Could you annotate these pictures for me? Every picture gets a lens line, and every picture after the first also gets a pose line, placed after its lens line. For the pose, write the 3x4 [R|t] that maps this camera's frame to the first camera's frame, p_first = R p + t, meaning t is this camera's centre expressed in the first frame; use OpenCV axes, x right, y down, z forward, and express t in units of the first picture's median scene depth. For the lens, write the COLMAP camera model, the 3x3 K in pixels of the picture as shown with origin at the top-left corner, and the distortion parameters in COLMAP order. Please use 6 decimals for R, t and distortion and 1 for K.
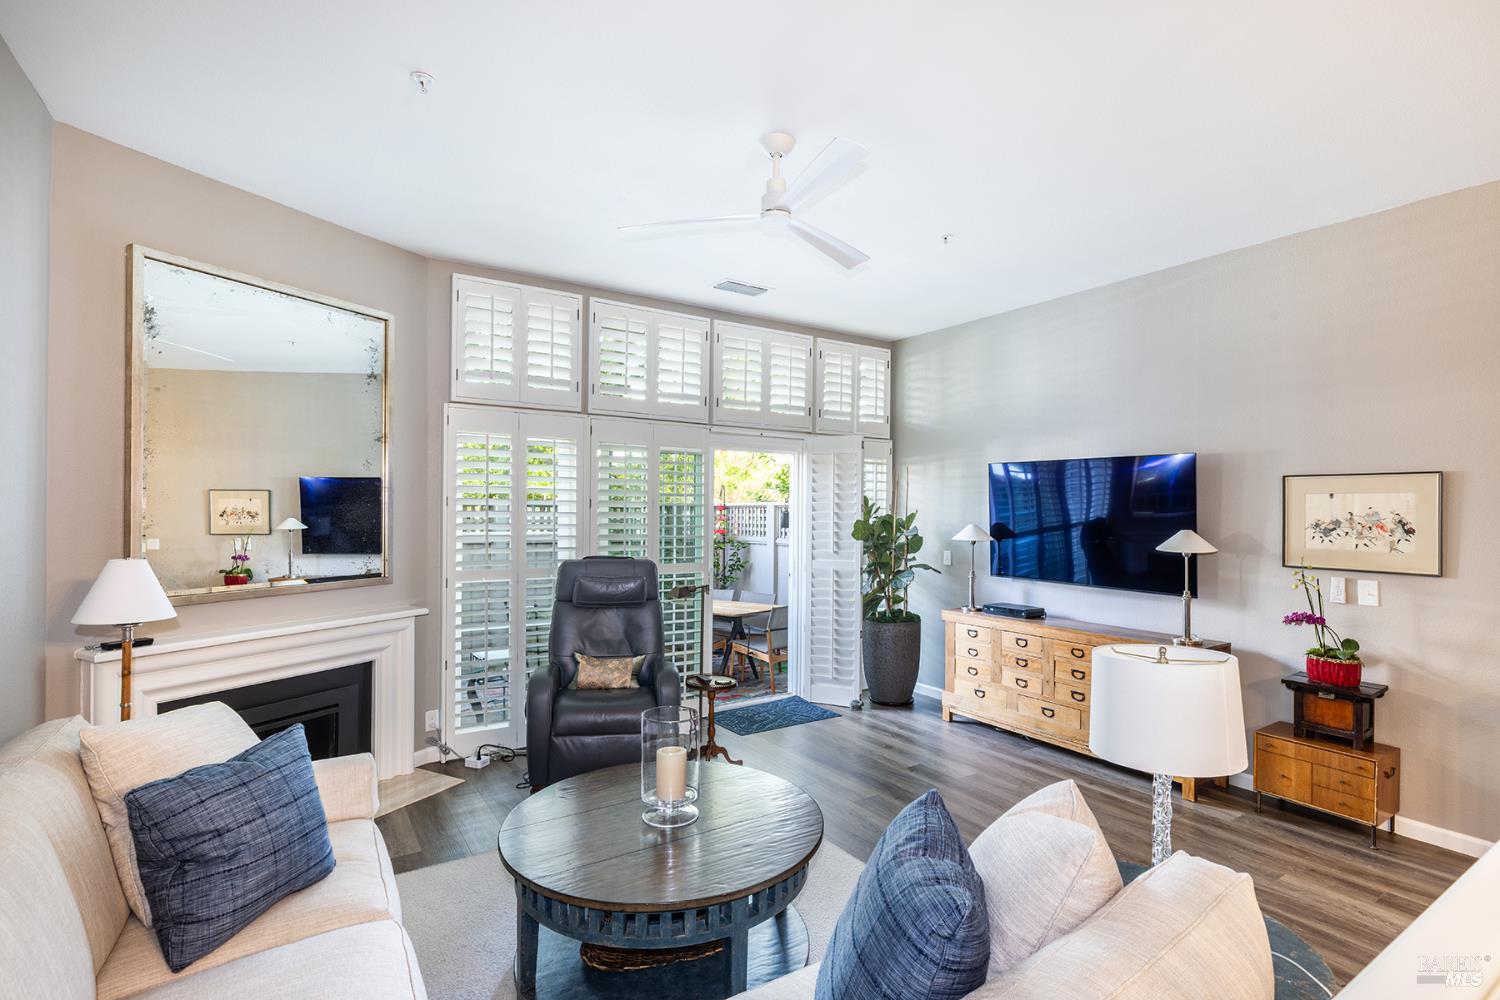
lens RADIAL K [[725.4, 0, 755.1], [0, 725.4, 504.2], [0, 0, 1]] dist [0.003797, 0.000414]
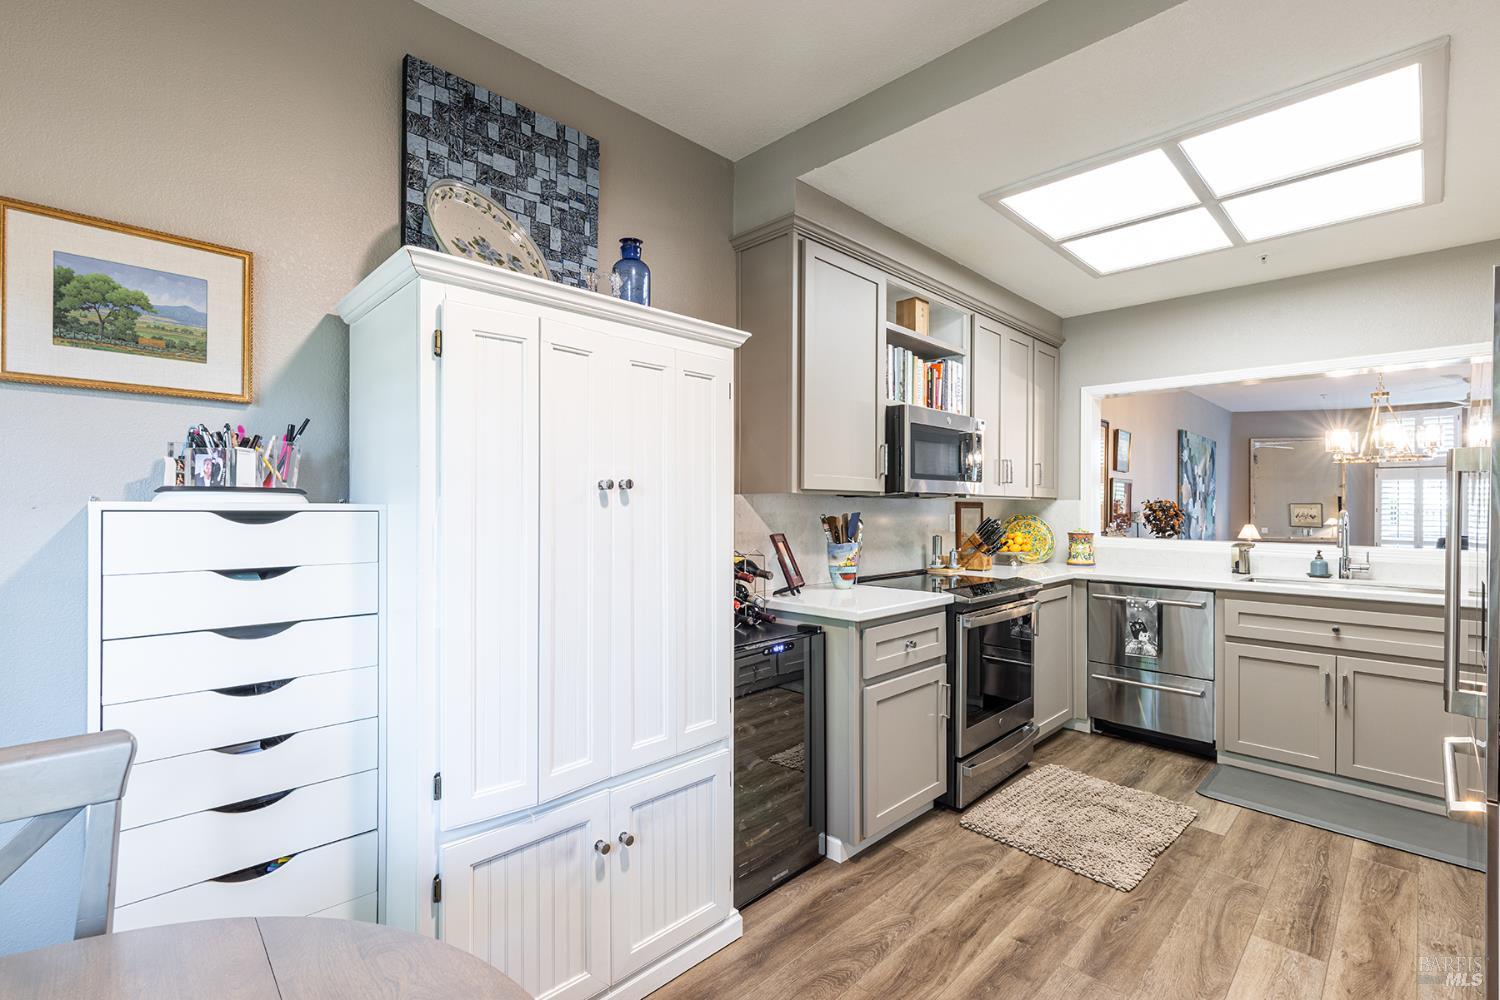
lens RADIAL K [[676.6, 0, 753.1], [0, 676.6, 502.1], [0, 0, 1]] dist [0.011207, -0.001762]
pose [[0.214234, -0.013829, -0.976685, 1.502959], [-0.000255, 0.999899, -0.014214, 0.002627], [0.976782, 0.003294, 0.214209, -1.680150]]
